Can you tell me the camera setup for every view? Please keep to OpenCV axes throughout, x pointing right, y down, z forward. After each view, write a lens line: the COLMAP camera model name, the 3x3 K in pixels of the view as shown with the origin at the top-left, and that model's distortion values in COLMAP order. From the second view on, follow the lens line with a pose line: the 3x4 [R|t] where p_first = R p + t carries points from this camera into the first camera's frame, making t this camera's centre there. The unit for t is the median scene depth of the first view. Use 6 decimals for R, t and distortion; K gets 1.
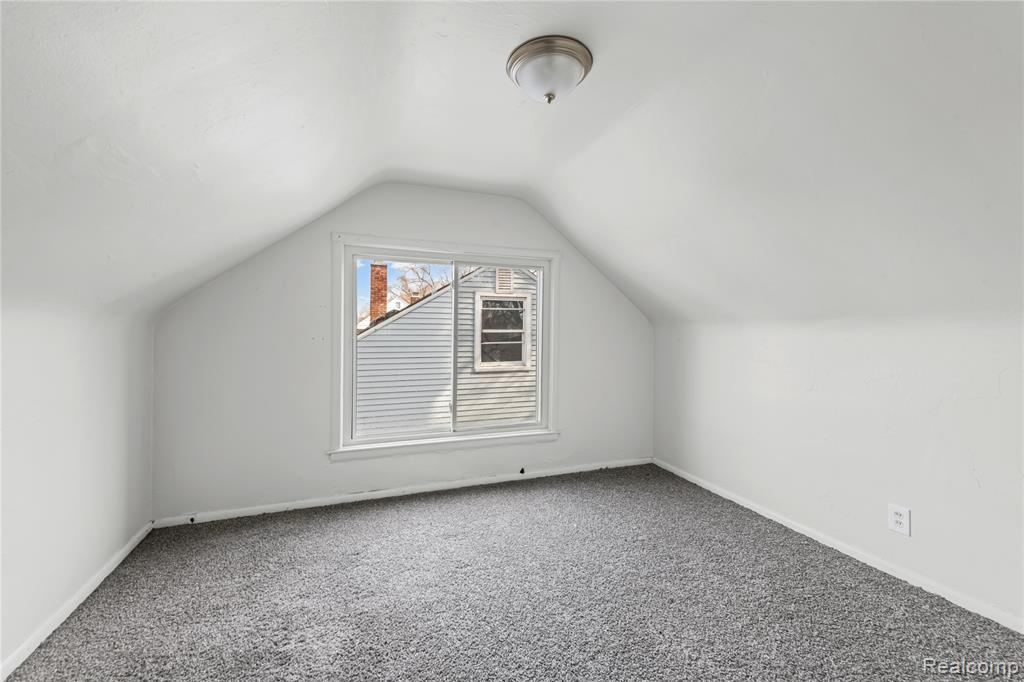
lens RADIAL K [[407.8, 0, 510.7], [0, 407.8, 337.8], [0, 0, 1]] dist [0.010790, -0.001310]
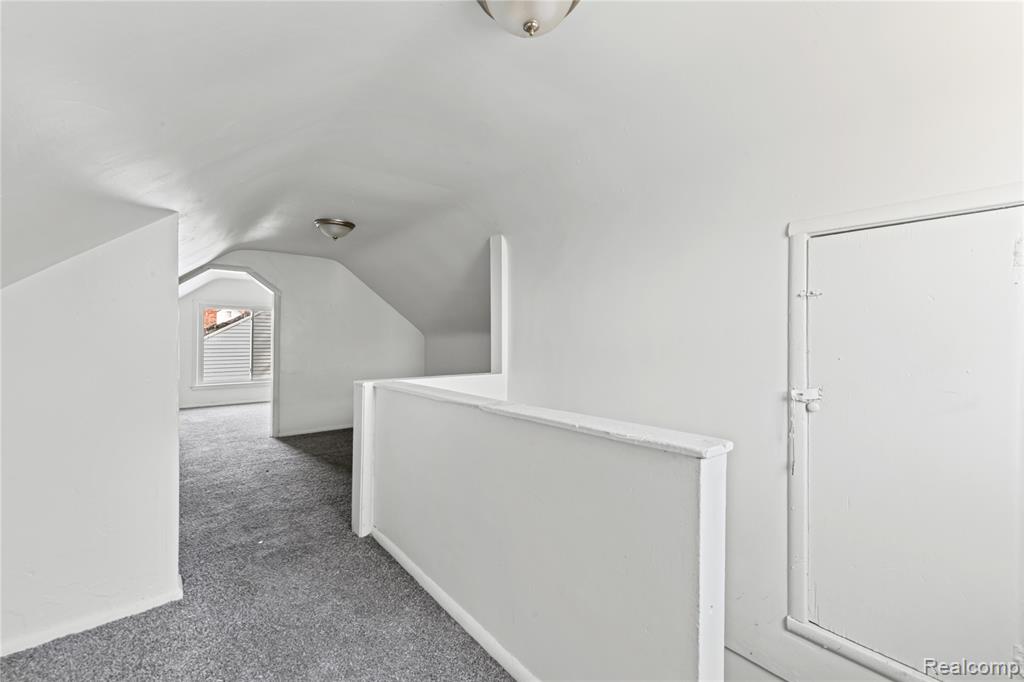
lens RADIAL K [[407.8, 0, 514.4], [0, 407.8, 340.0], [0, 0, 1]] dist [0.010790, -0.001310]
pose [[0.943609, 0.000608, 0.331061, 0.518323], [0.003459, 0.999926, -0.011695, 0.029667], [-0.331043, 0.012181, 0.943537, -1.787753]]
